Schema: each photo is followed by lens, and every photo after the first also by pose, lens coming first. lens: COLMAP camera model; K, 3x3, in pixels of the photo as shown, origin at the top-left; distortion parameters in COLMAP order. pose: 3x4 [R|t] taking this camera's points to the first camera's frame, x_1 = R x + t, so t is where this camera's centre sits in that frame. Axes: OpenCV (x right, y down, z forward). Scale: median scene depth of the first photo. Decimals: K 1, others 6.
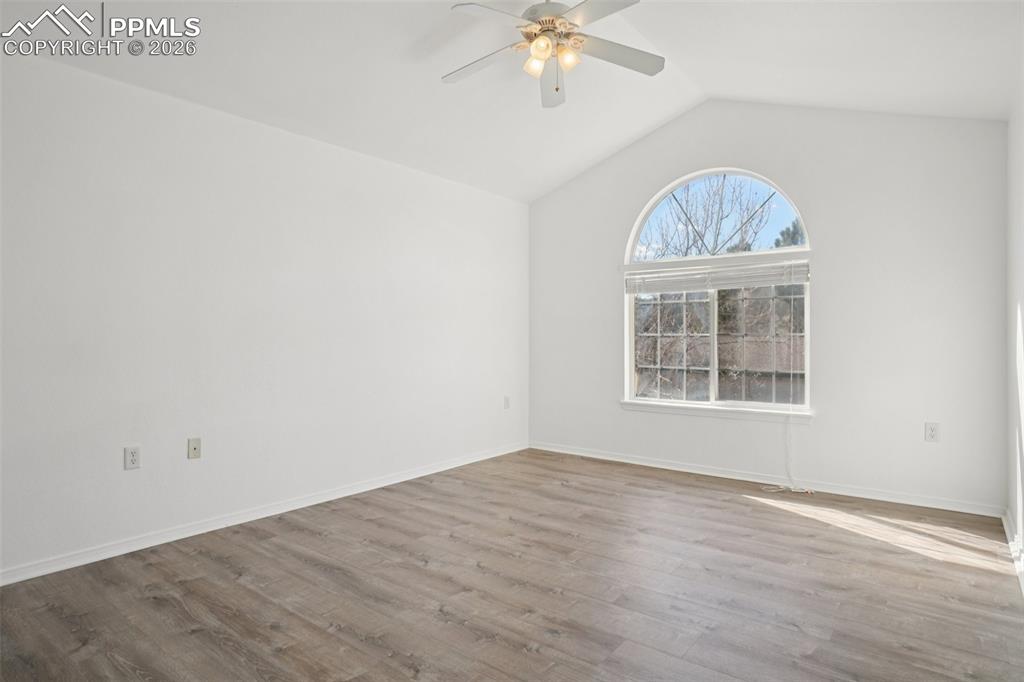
lens RADIAL K [[578.0, 0, 514.0], [0, 578.0, 338.1], [0, 0, 1]] dist [-0.037949, 0.029973]
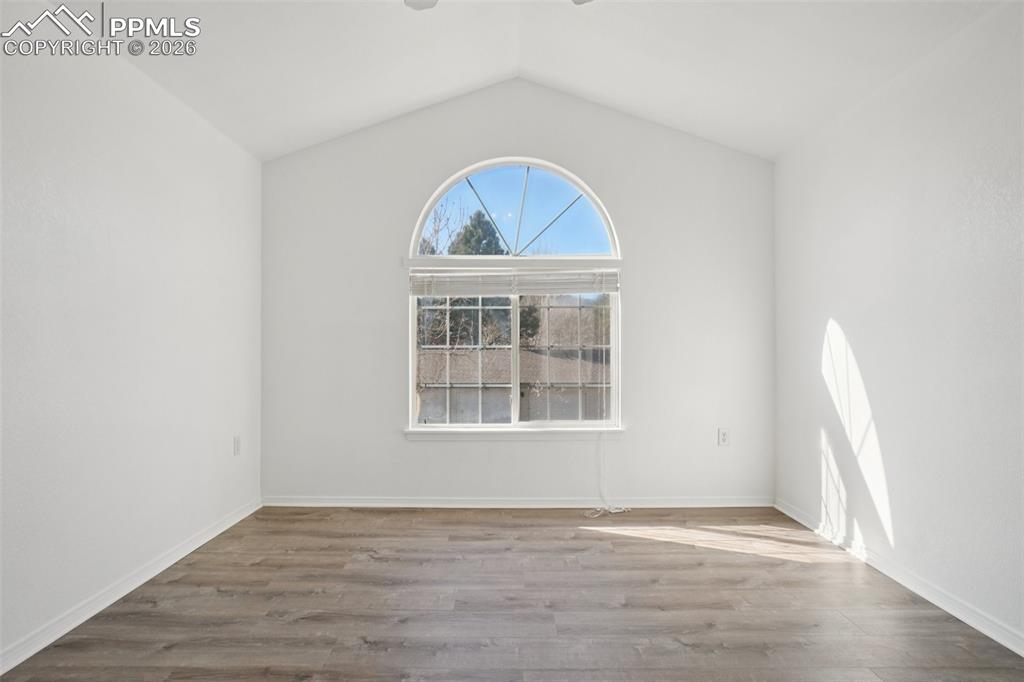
lens RADIAL K [[578.0, 0, 514.0], [0, 578.0, 338.1], [0, 0, 1]] dist [-0.037949, 0.029973]
pose [[0.787018, 0.009288, 0.616860, -0.219721], [0.002341, 0.999835, -0.018041, -0.002915], [-0.616925, 0.015642, 0.786866, 0.337881]]
